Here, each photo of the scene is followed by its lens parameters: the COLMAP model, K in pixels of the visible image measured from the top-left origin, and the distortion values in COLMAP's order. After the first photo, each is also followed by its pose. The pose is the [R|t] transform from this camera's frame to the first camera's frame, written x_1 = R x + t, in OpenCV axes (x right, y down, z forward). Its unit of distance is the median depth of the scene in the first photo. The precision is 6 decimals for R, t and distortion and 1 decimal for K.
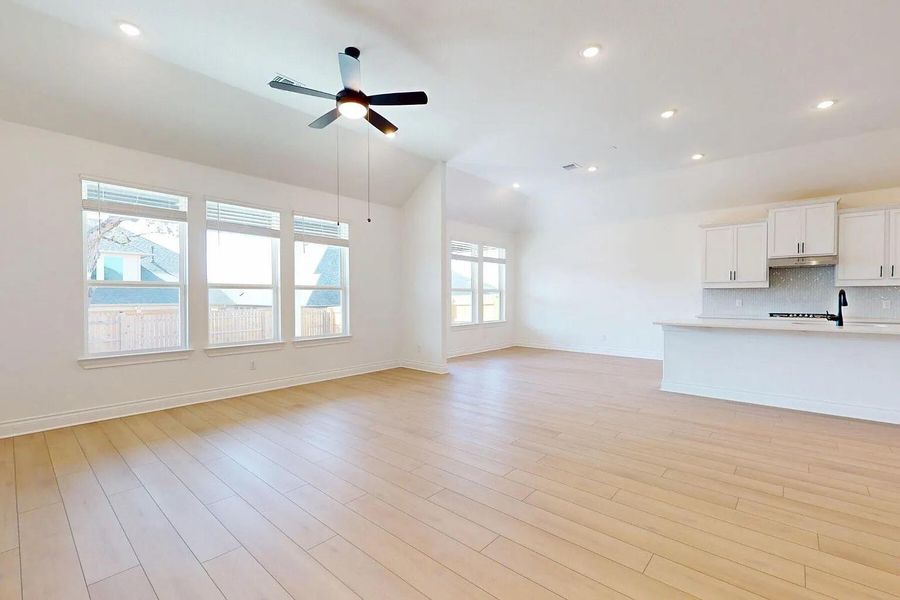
lens RADIAL K [[390.7, 0, 450.6], [0, 390.7, 301.3], [0, 0, 1]] dist [-0.000019, -0.000117]
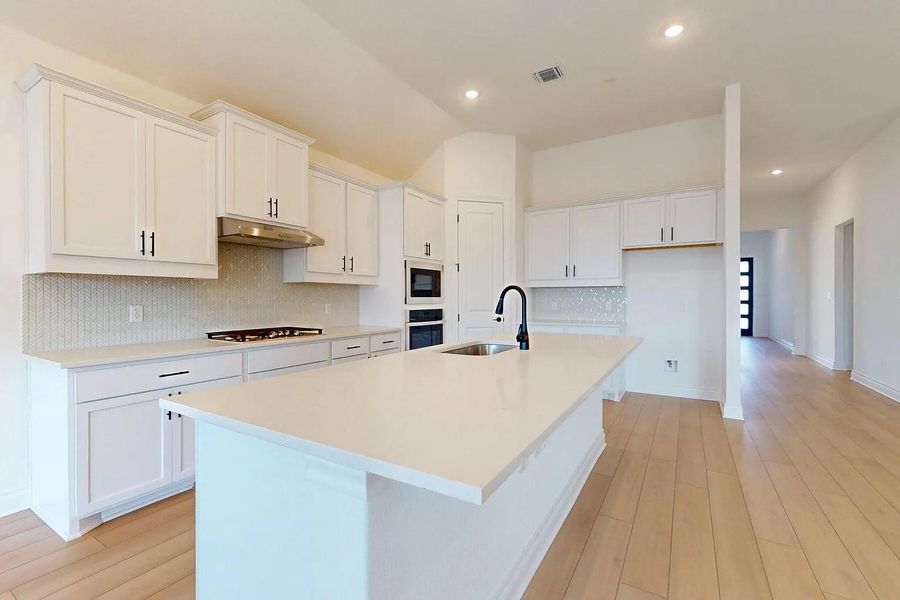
lens RADIAL K [[390.7, 0, 450.6], [0, 390.7, 301.3], [0, 0, 1]] dist [-0.000019, -0.000117]
pose [[-0.176896, -0.005743, 0.984213, 0.305451], [0.013245, 0.999879, 0.008215, -0.008828], [-0.984140, 0.014490, -0.176799, 0.814448]]
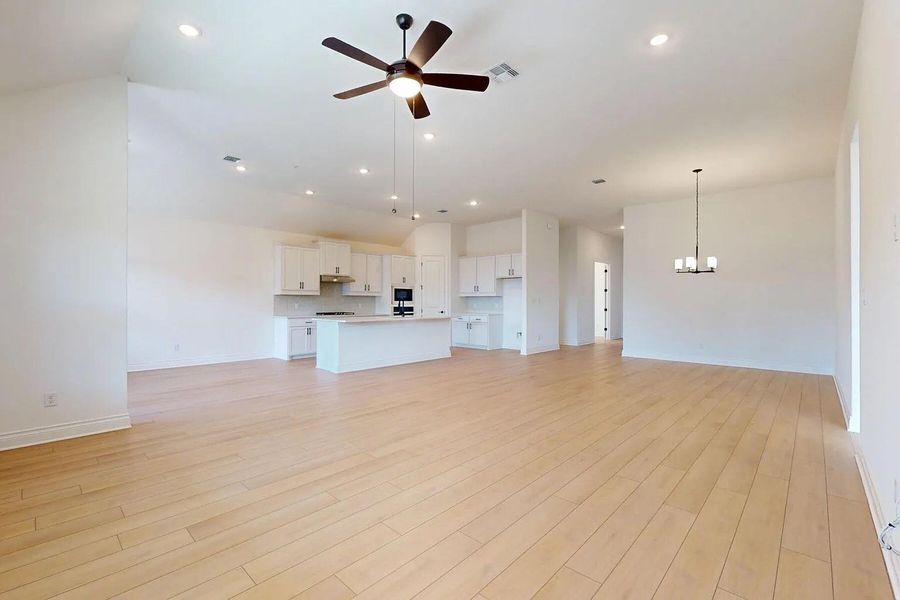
lens RADIAL K [[390.7, 0, 450.6], [0, 390.7, 301.3], [0, 0, 1]] dist [-0.000019, -0.000117]
pose [[0.025620, 0.002712, 0.999668, -0.619500], [0.007561, 0.999967, -0.002907, -0.004391], [-0.999643, 0.007633, 0.025599, 0.484383]]
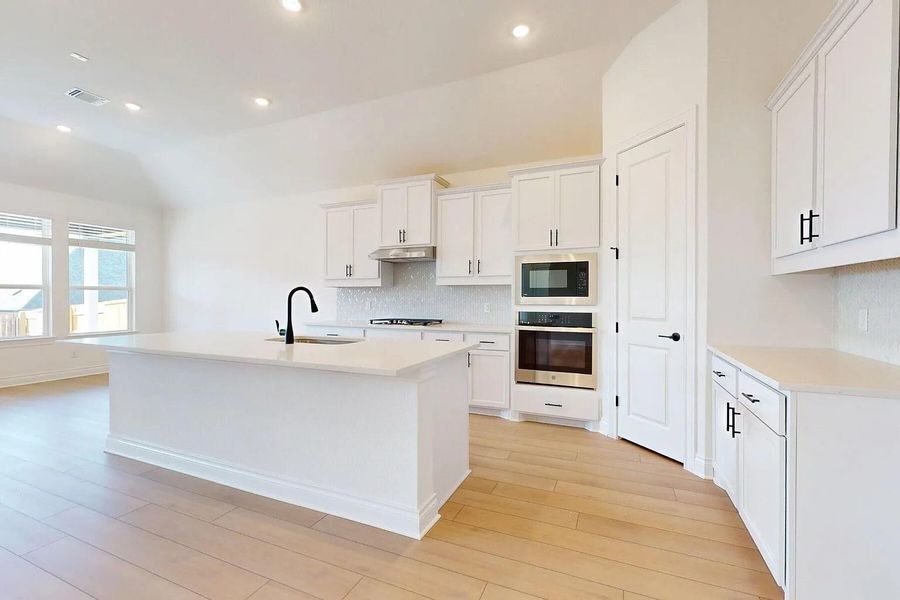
lens RADIAL K [[390.7, 0, 450.6], [0, 390.7, 301.3], [0, 0, 1]] dist [-0.000019, -0.000117]
pose [[0.951153, -0.001760, 0.308716, 0.708056], [0.002076, 0.999998, -0.000696, -0.004307], [-0.308714, 0.001303, 0.951154, 0.206876]]
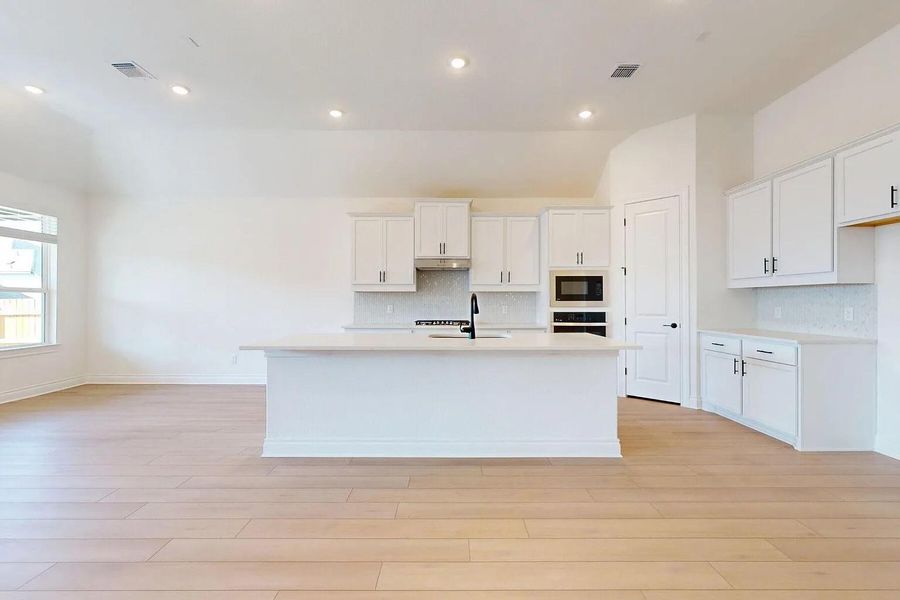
lens RADIAL K [[390.7, 0, 450.6], [0, 390.7, 301.3], [0, 0, 1]] dist [-0.000019, -0.000117]
pose [[0.749743, 0.002275, 0.661726, 0.290648], [0.006353, 0.999923, -0.010636, -0.003277], [-0.661699, 0.012178, 0.749671, 0.287688]]
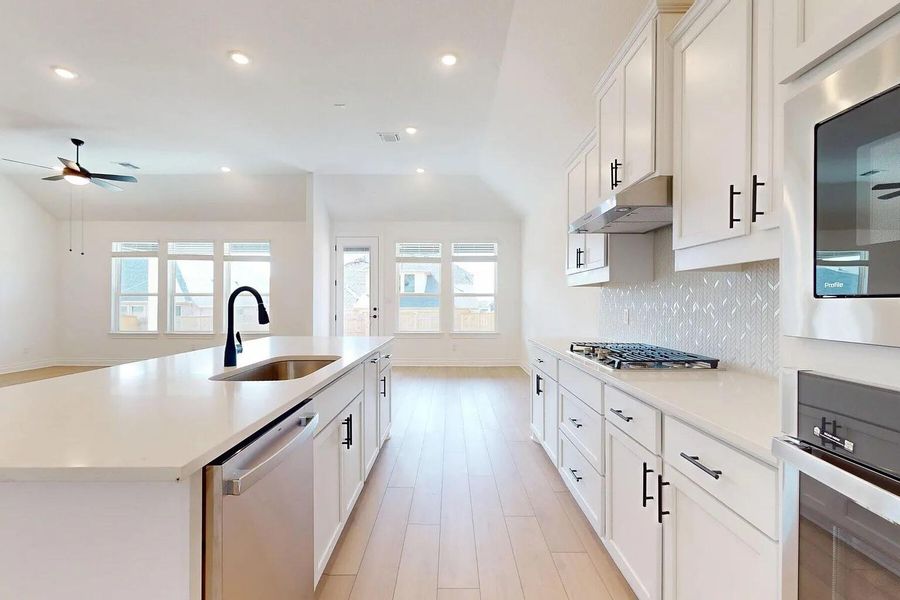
lens RADIAL K [[390.7, 0, 450.6], [0, 390.7, 301.3], [0, 0, 1]] dist [-0.000019, -0.000117]
pose [[0.659609, 0.000536, -0.751609, 1.021542], [-0.011354, 0.999893, -0.009251, -0.008126], [0.751523, 0.014635, 0.659544, 0.602150]]
